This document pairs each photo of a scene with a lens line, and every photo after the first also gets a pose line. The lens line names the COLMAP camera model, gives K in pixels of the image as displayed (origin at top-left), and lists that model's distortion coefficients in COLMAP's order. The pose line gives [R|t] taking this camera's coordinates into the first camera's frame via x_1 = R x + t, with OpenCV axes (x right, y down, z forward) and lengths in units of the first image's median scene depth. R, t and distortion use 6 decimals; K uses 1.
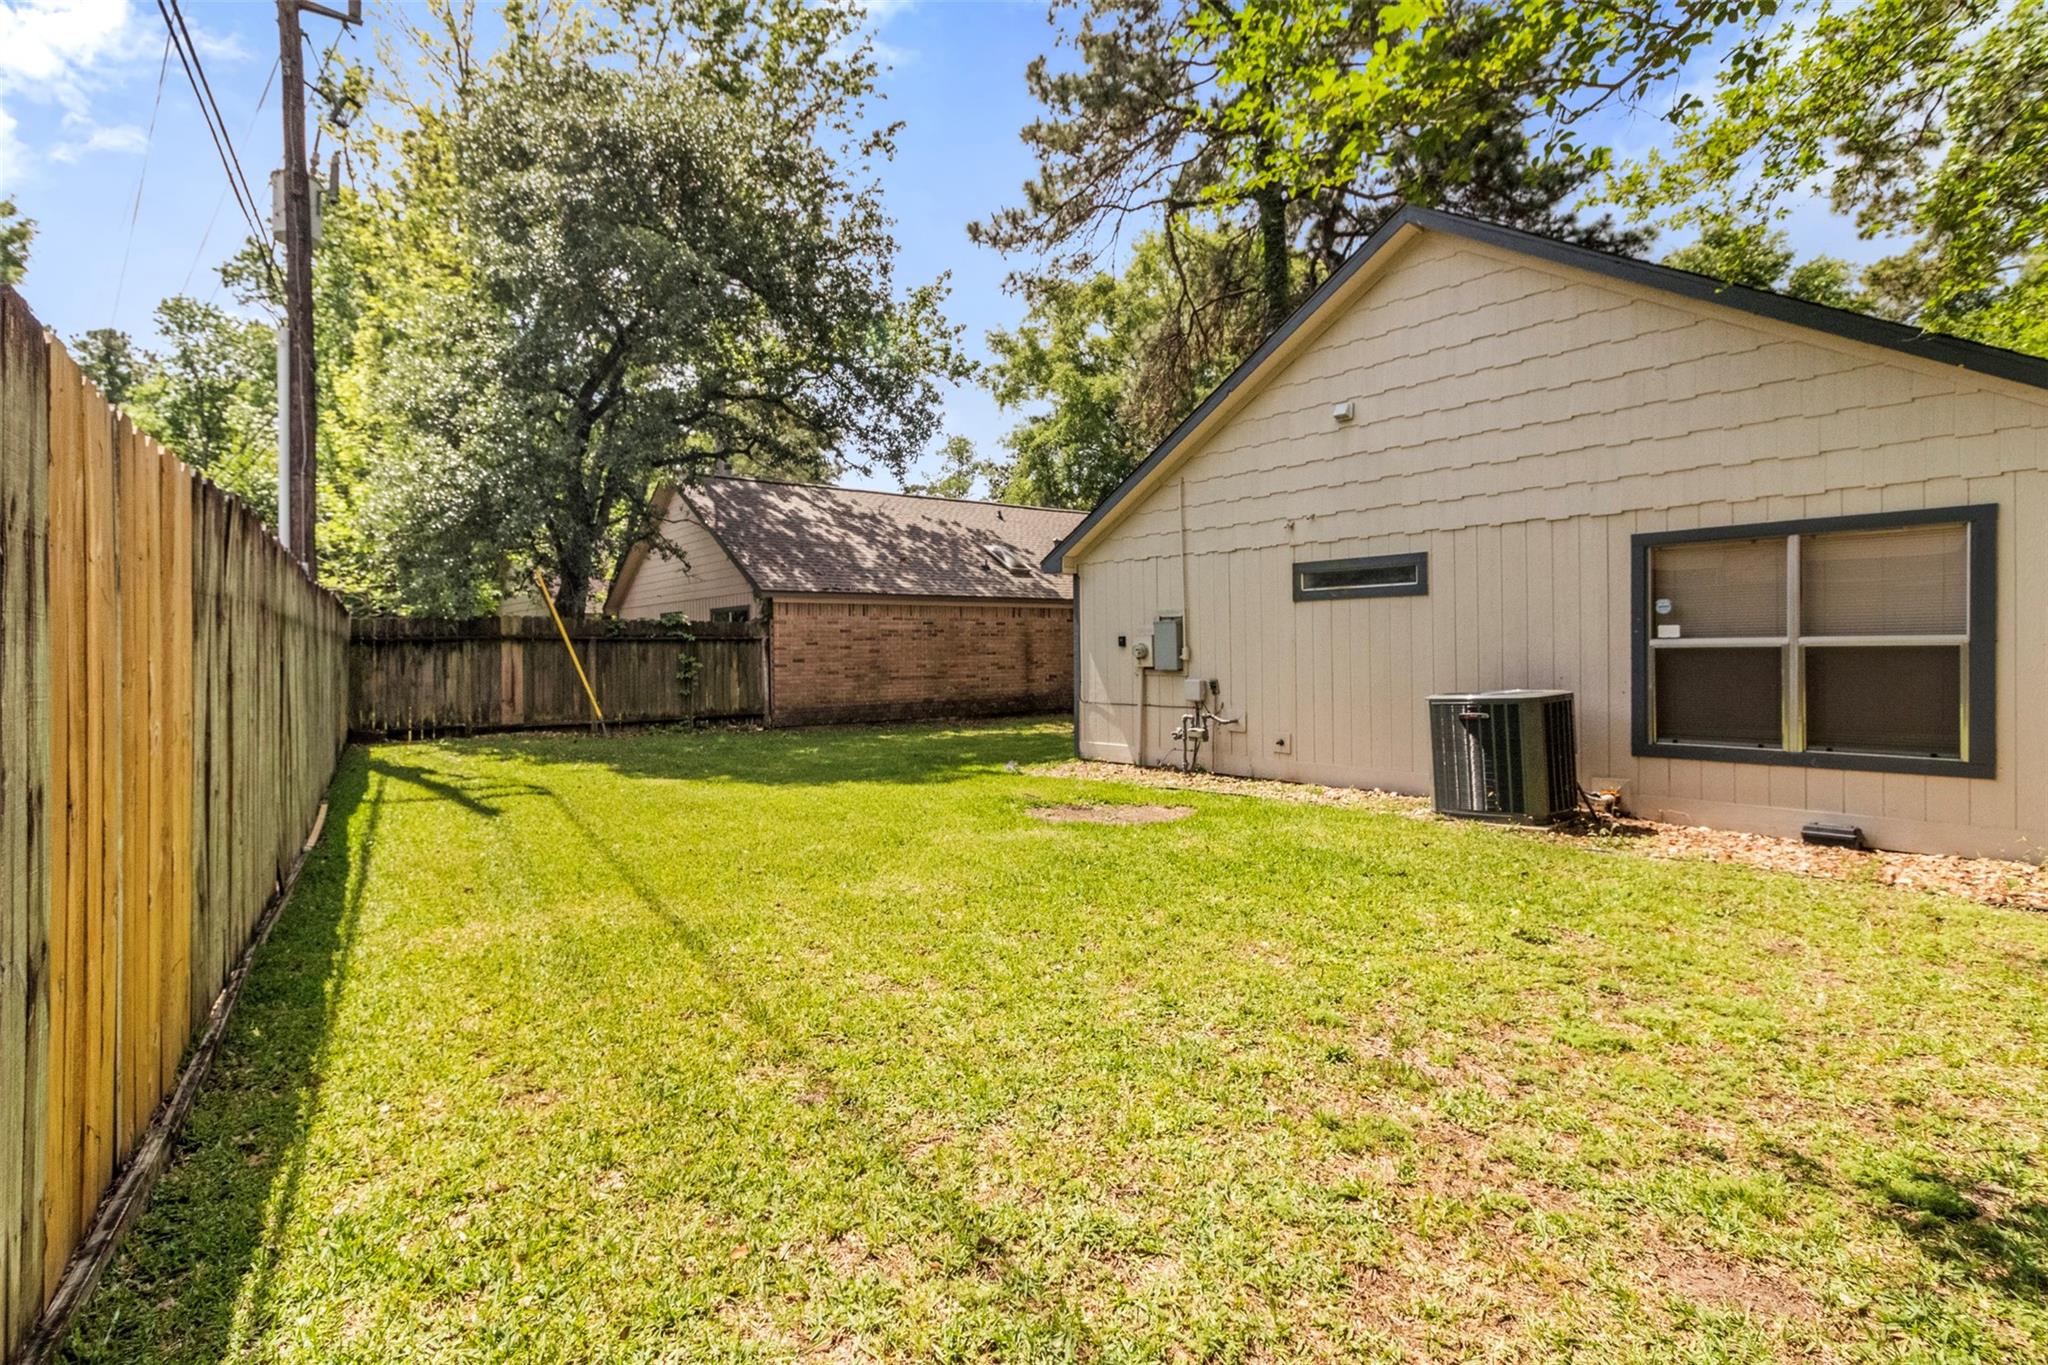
lens RADIAL K [[955.8, 0, 1026.5], [0, 955.8, 656.7], [0, 0, 1]] dist [-0.004448, -0.000104]
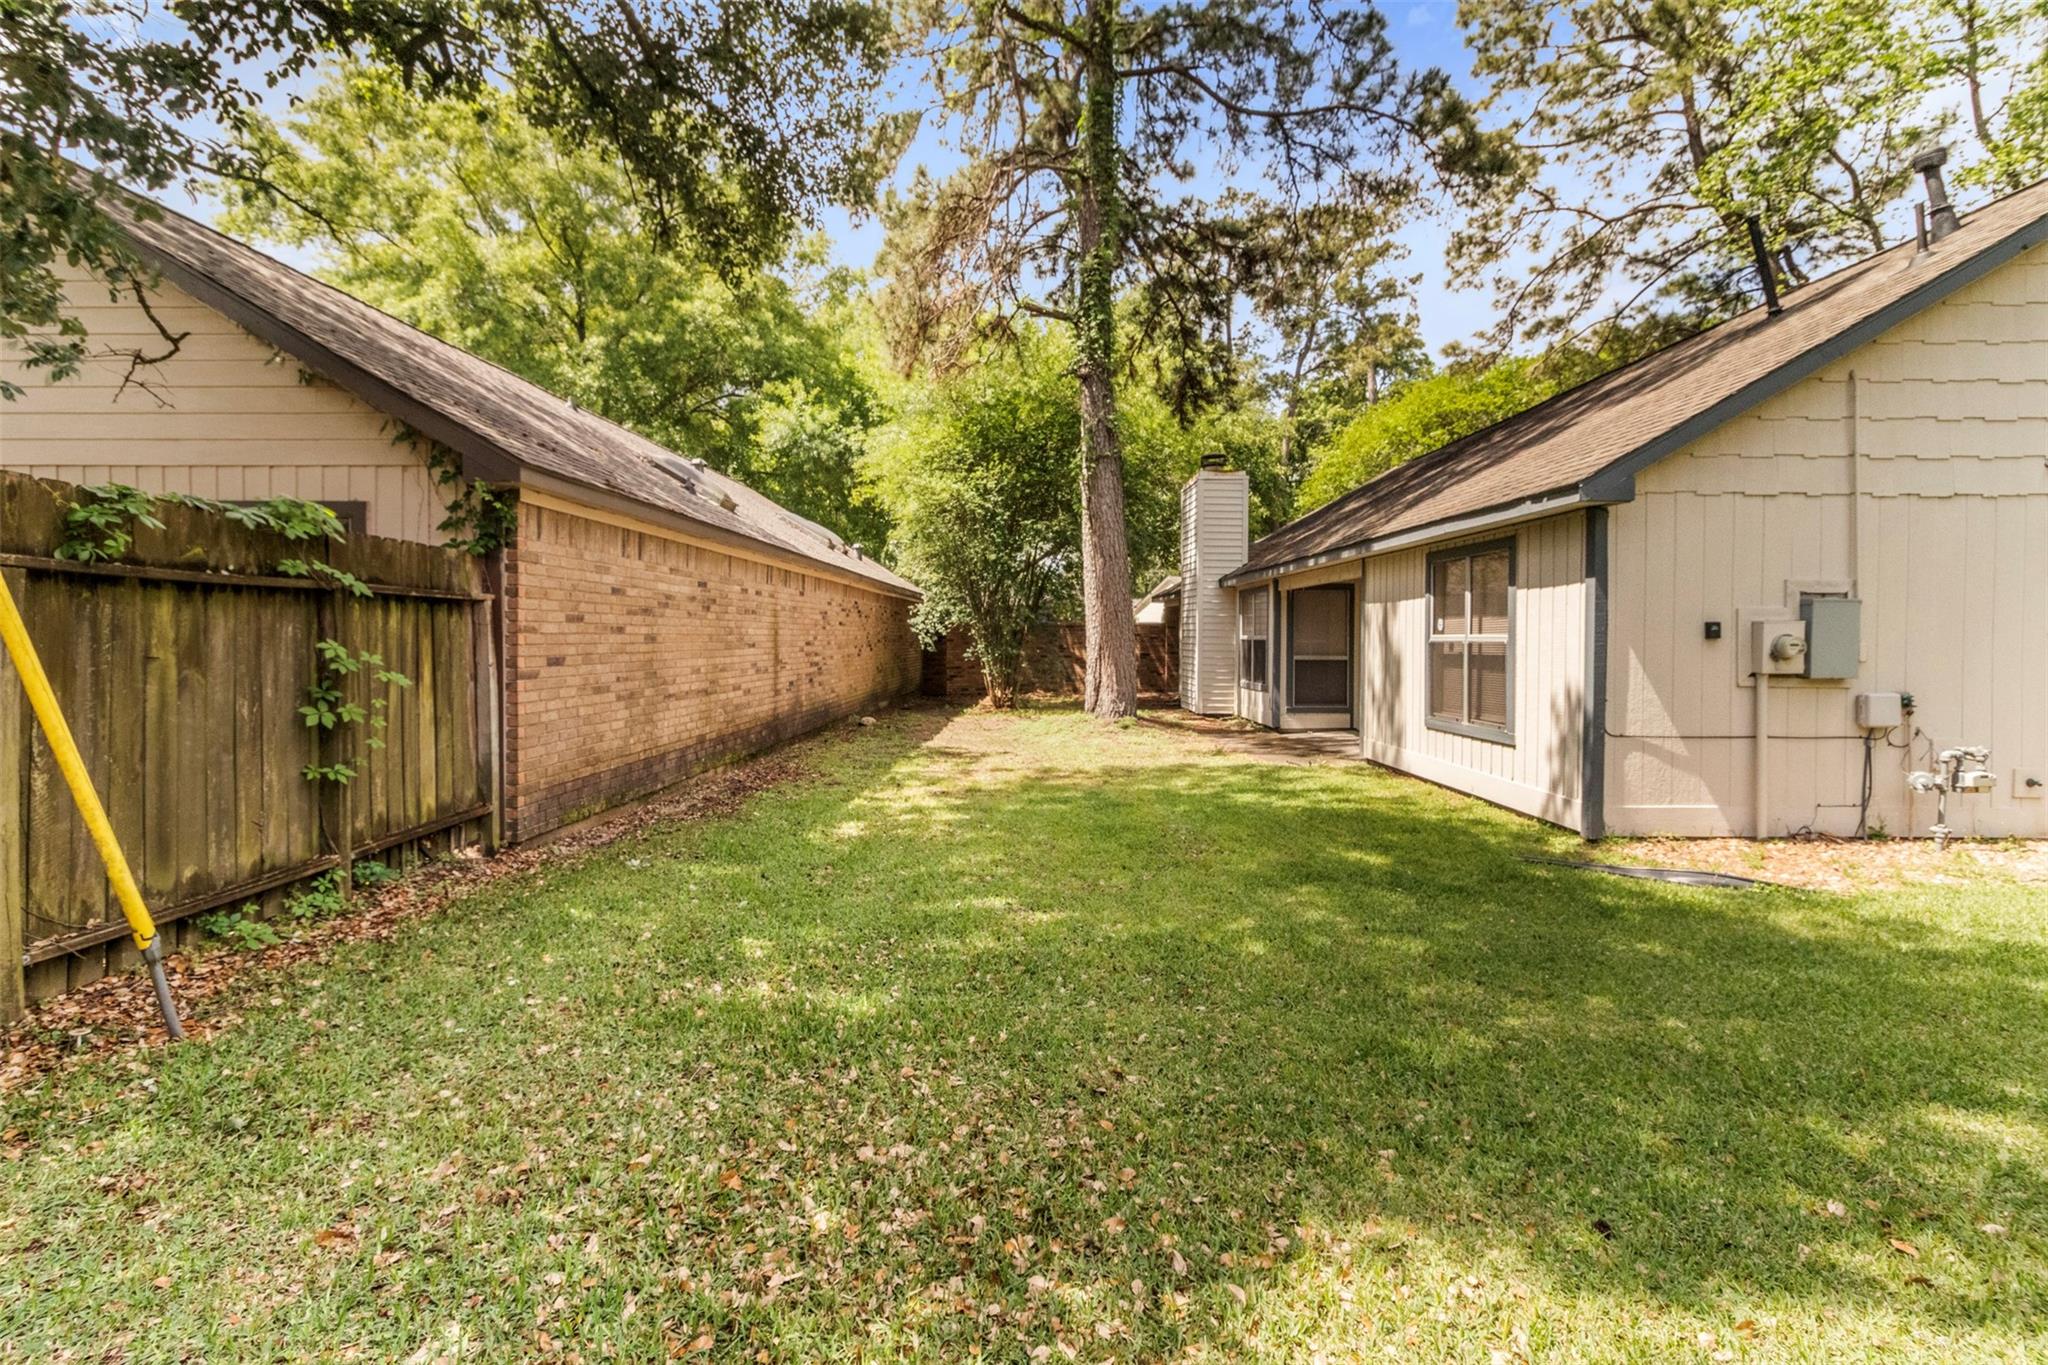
lens RADIAL K [[952.2, 0, 1023.0], [0, 952.2, 641.8], [0, 0, 1]] dist [-0.012689, -0.000049]
pose [[0.670789, 0.008644, 0.741598, -0.666702], [-0.002781, 0.999954, -0.009141, -0.002794], [-0.741643, 0.004069, 0.670782, 1.002102]]
